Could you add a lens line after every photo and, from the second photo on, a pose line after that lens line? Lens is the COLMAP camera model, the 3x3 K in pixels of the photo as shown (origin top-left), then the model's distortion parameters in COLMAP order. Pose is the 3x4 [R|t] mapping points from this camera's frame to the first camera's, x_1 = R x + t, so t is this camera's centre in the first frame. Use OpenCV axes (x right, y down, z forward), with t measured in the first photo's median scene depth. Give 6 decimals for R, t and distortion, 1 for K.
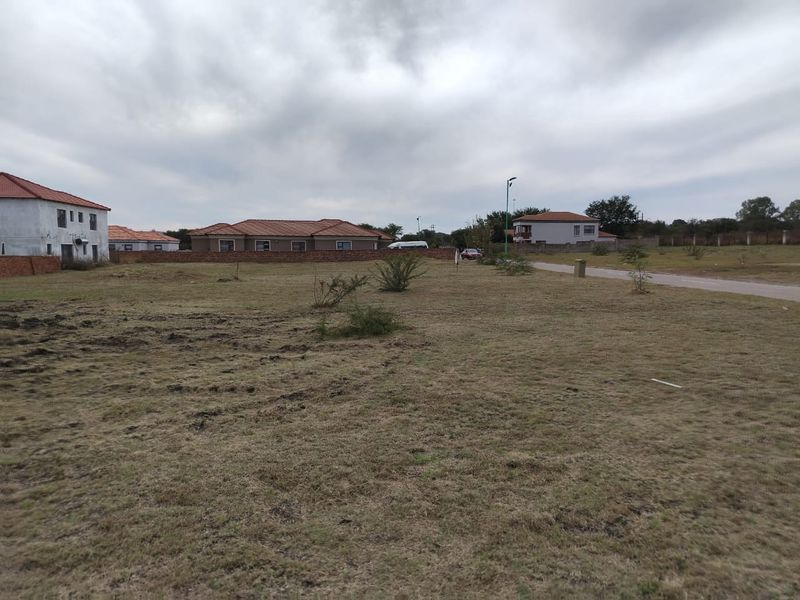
lens RADIAL K [[553.9, 0, 398.6], [0, 553.9, 300.1], [0, 0, 1]] dist [0.036338, -0.037021]
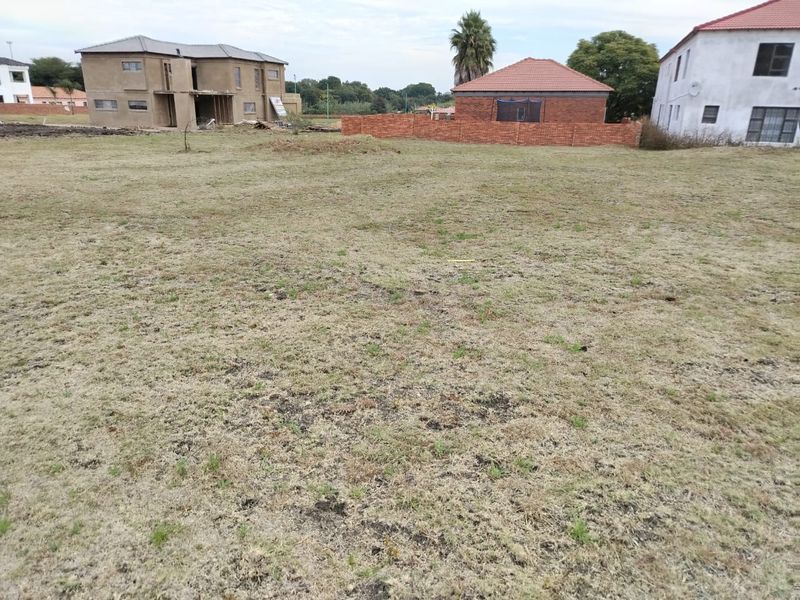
lens RADIAL K [[553.9, 0, 403.0], [0, 553.9, 297.1], [0, 0, 1]] dist [0.036338, -0.037021]
pose [[-0.429507, 0.282391, -0.857776, 0.365558], [-0.104038, 0.928053, 0.357622, -0.235773], [0.897051, 0.242842, -0.369226, 2.594866]]
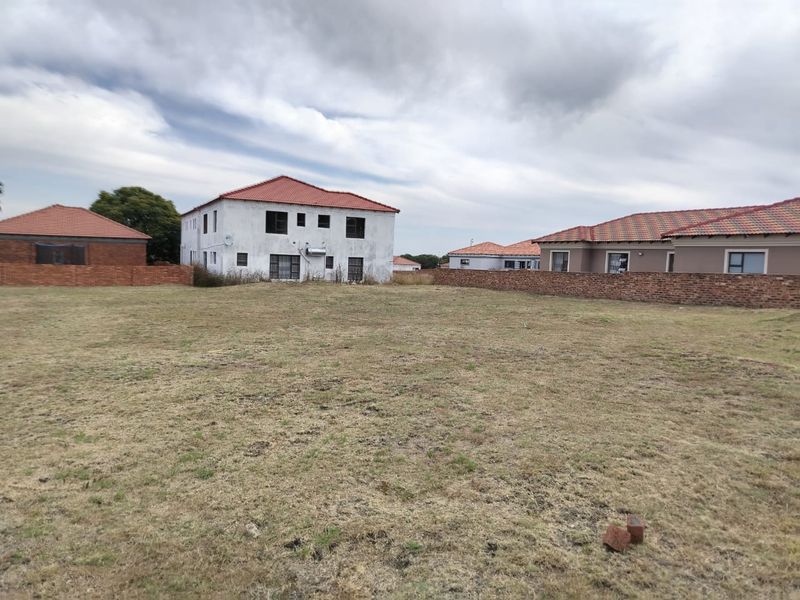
lens RADIAL K [[553.9, 0, 399.9], [0, 553.9, 303.1], [0, 0, 1]] dist [0.036338, -0.037021]
pose [[0.368898, 0.075554, -0.926394, 0.622268], [-0.113984, 0.992845, 0.035584, -0.219087], [0.922454, 0.092467, 0.374870, 2.437863]]
